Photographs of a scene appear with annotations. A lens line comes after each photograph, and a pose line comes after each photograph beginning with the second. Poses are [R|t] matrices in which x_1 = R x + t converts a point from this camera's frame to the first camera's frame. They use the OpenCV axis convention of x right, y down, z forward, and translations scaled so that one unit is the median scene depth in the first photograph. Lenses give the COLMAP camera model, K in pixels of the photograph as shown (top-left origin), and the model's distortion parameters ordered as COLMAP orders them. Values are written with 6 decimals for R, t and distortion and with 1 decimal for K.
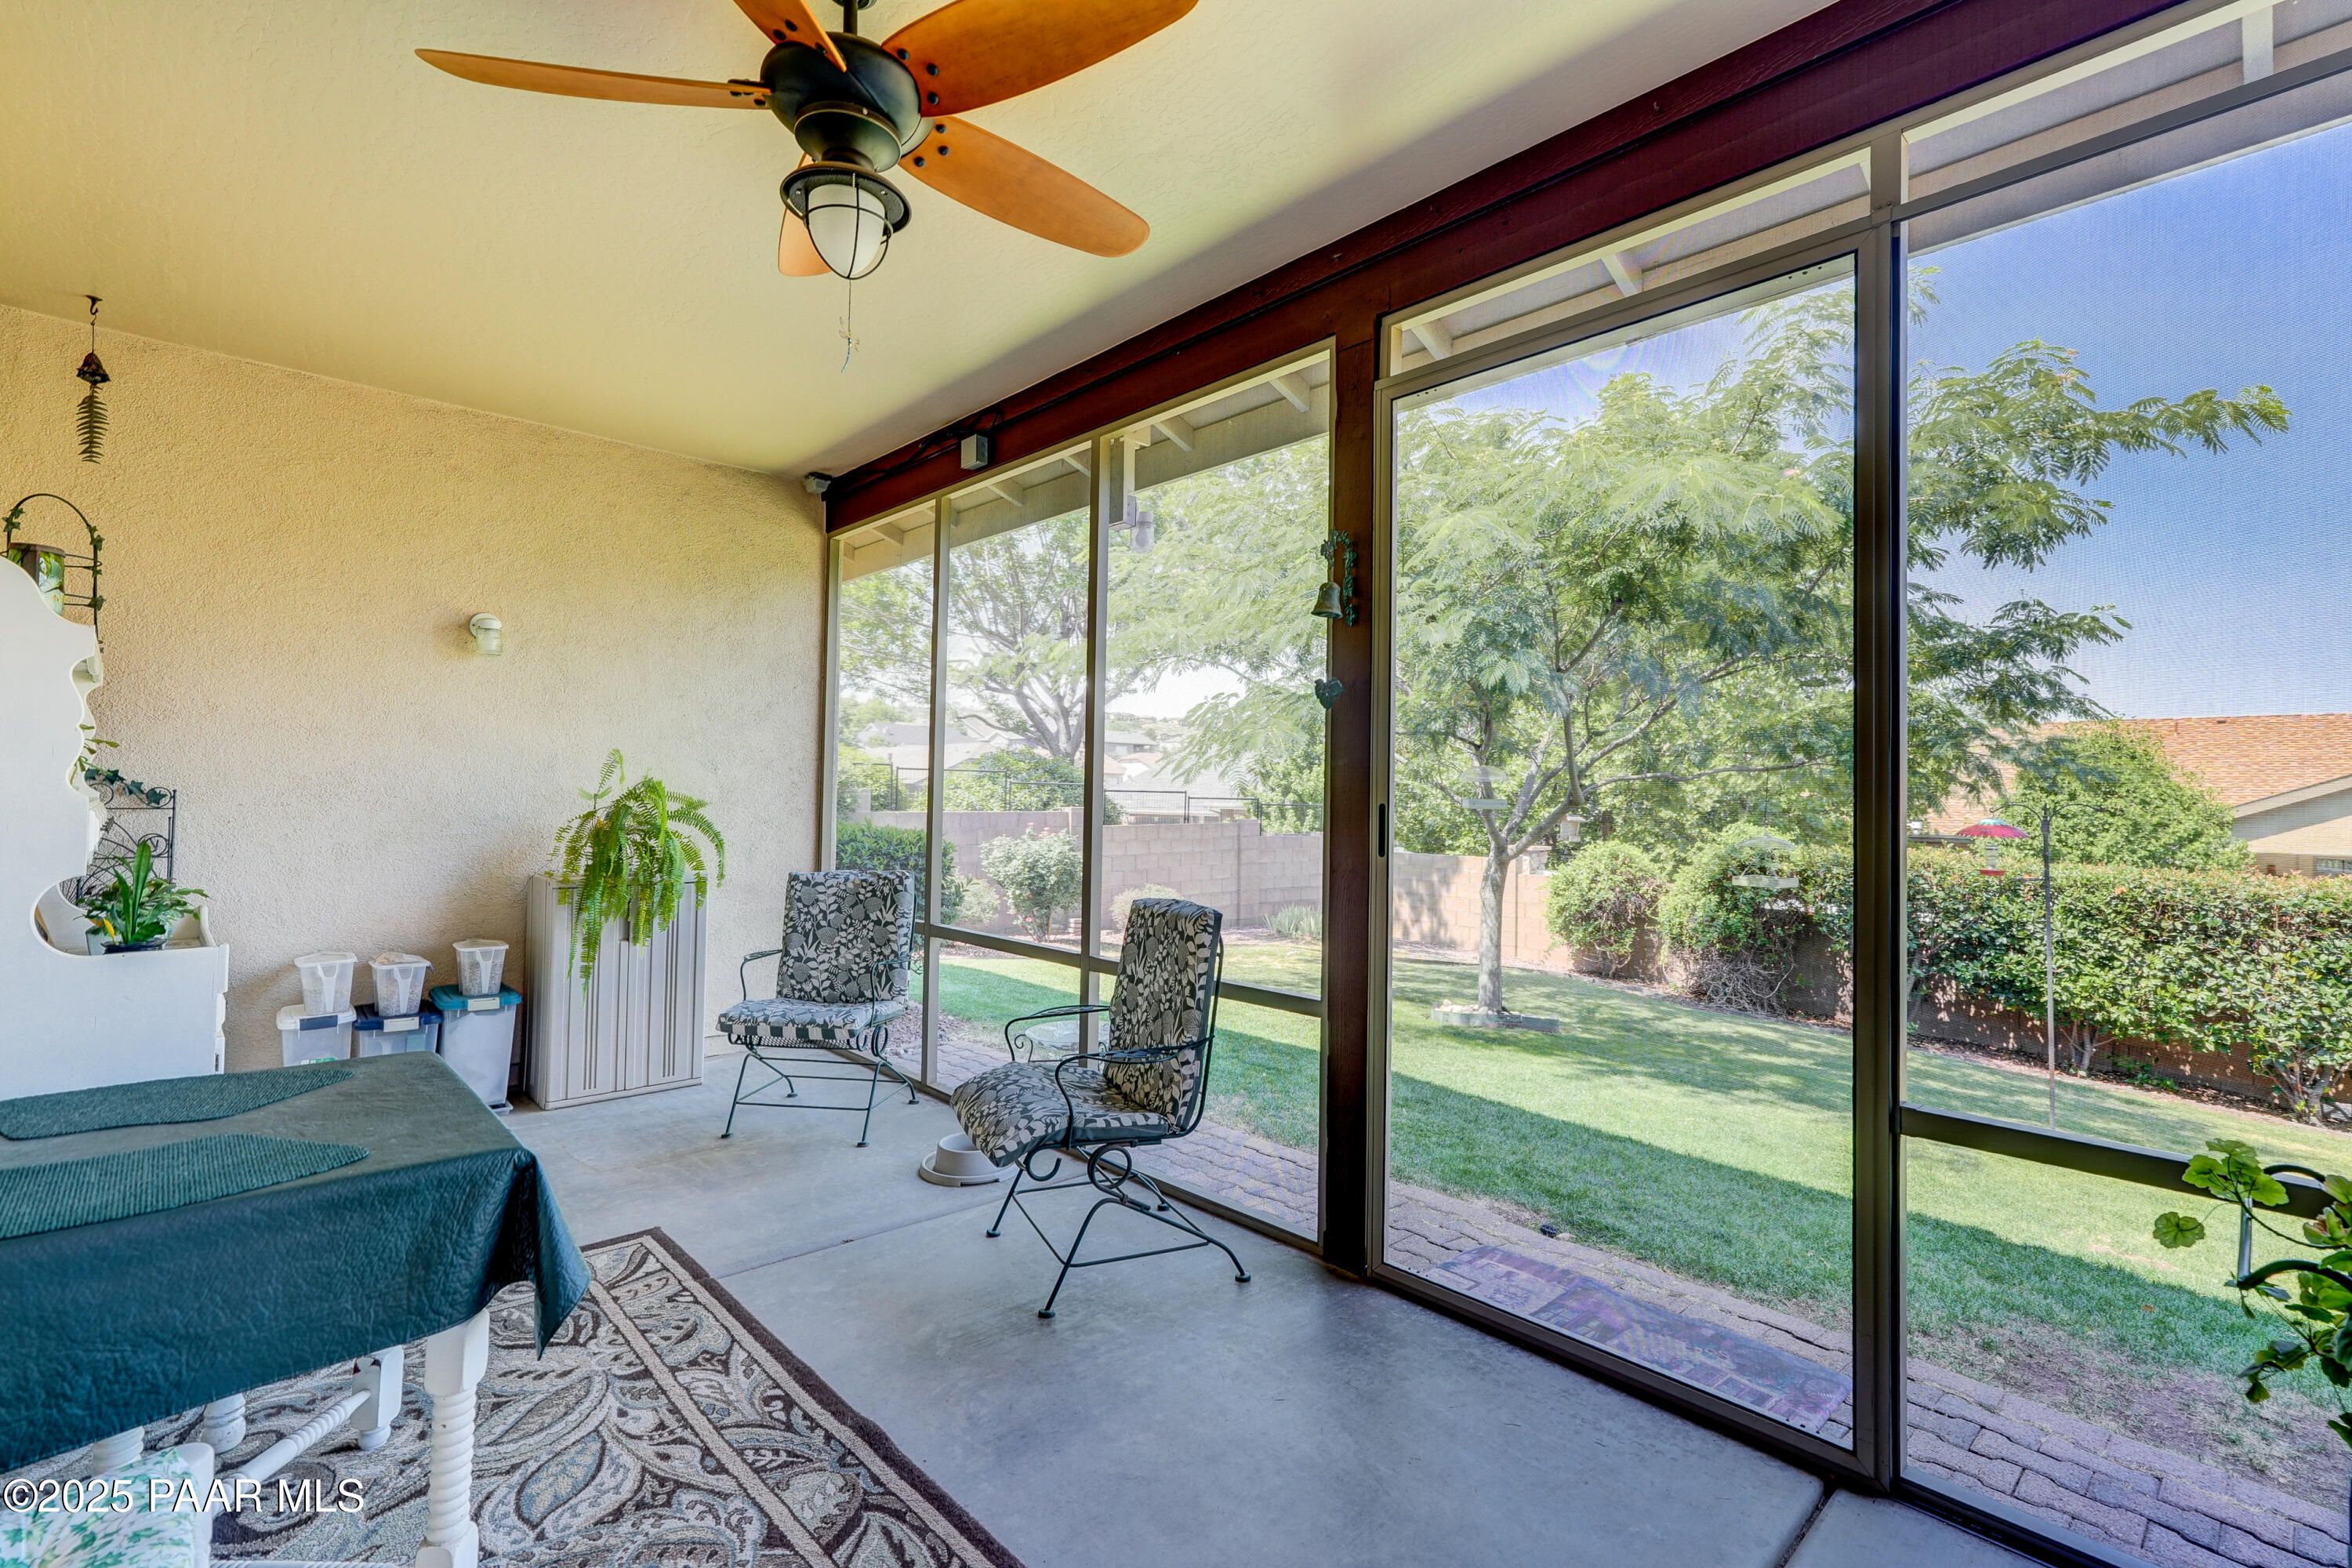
lens RADIAL K [[1060.8, 0, 1177.6], [0, 1060.8, 775.2], [0, 0, 1]] dist [0.002799, 0.000371]
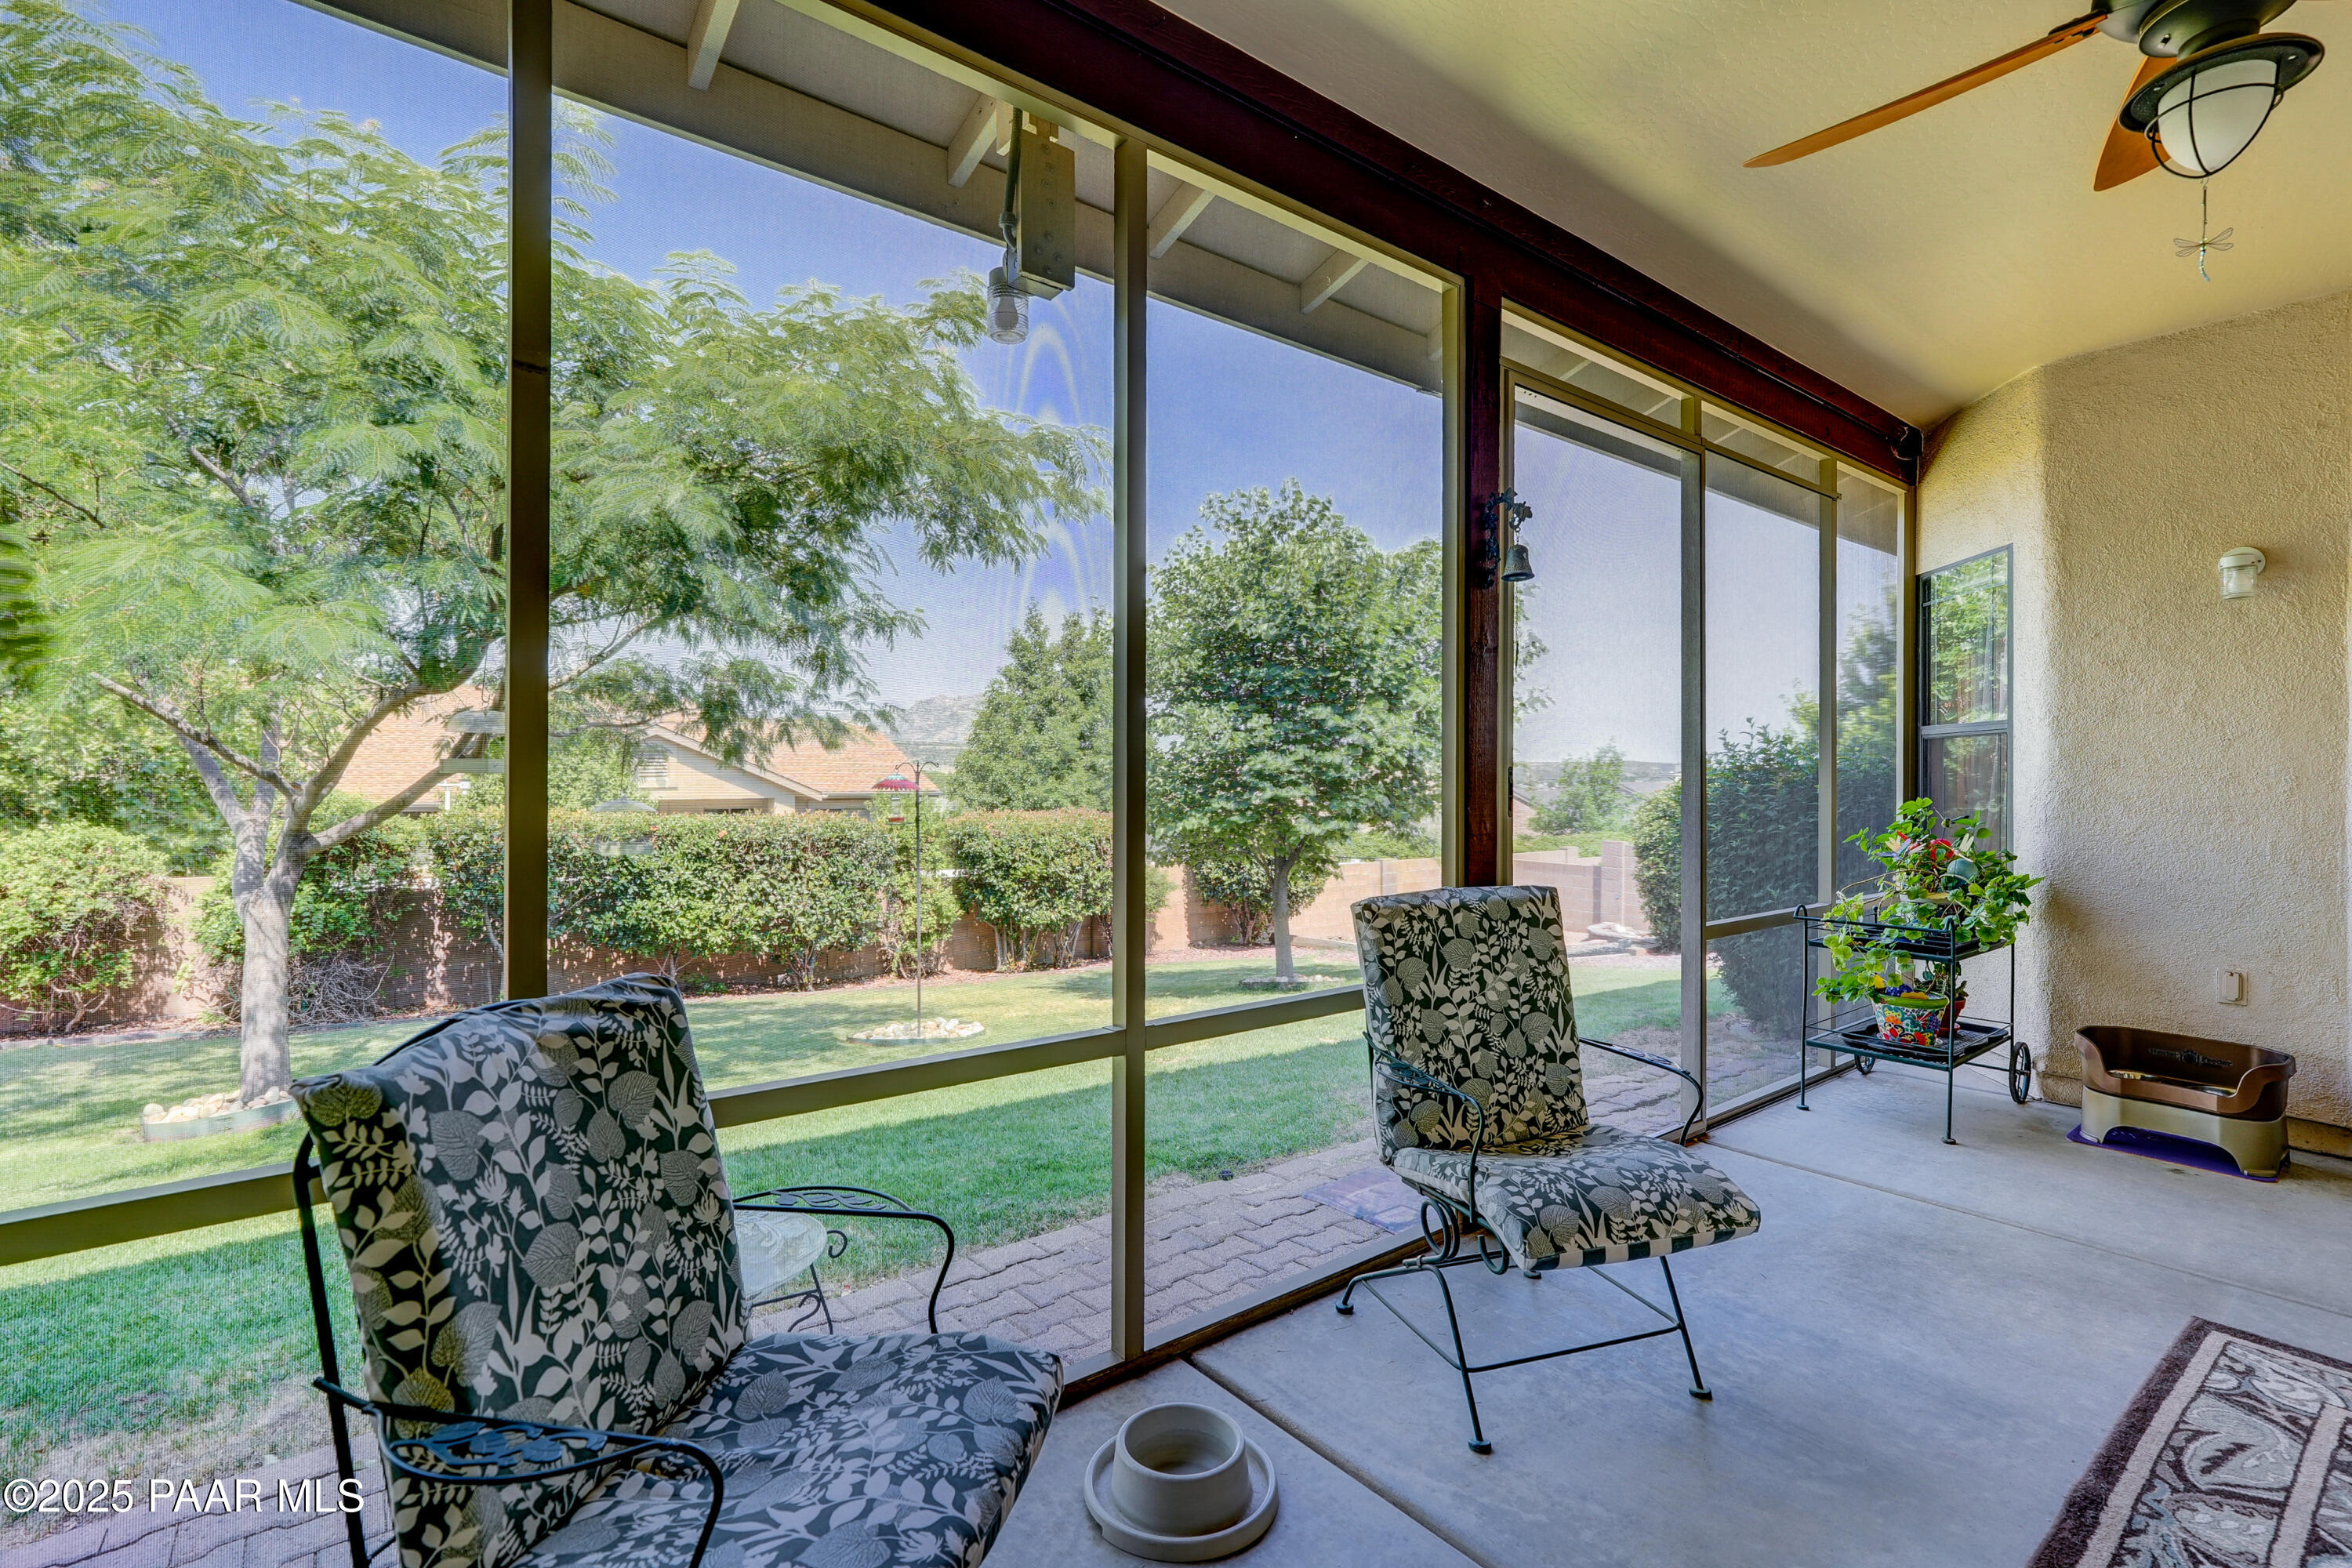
lens RADIAL K [[1094.7, 0, 1149.4], [0, 1094.7, 767.2], [0, 0, 1]] dist [0.016261, -0.000612]
pose [[0.077080, -0.009731, 0.996977, -0.314482], [-0.021572, 0.999702, 0.011426, 0.008949], [-0.996792, -0.022387, 0.076847, 0.431056]]
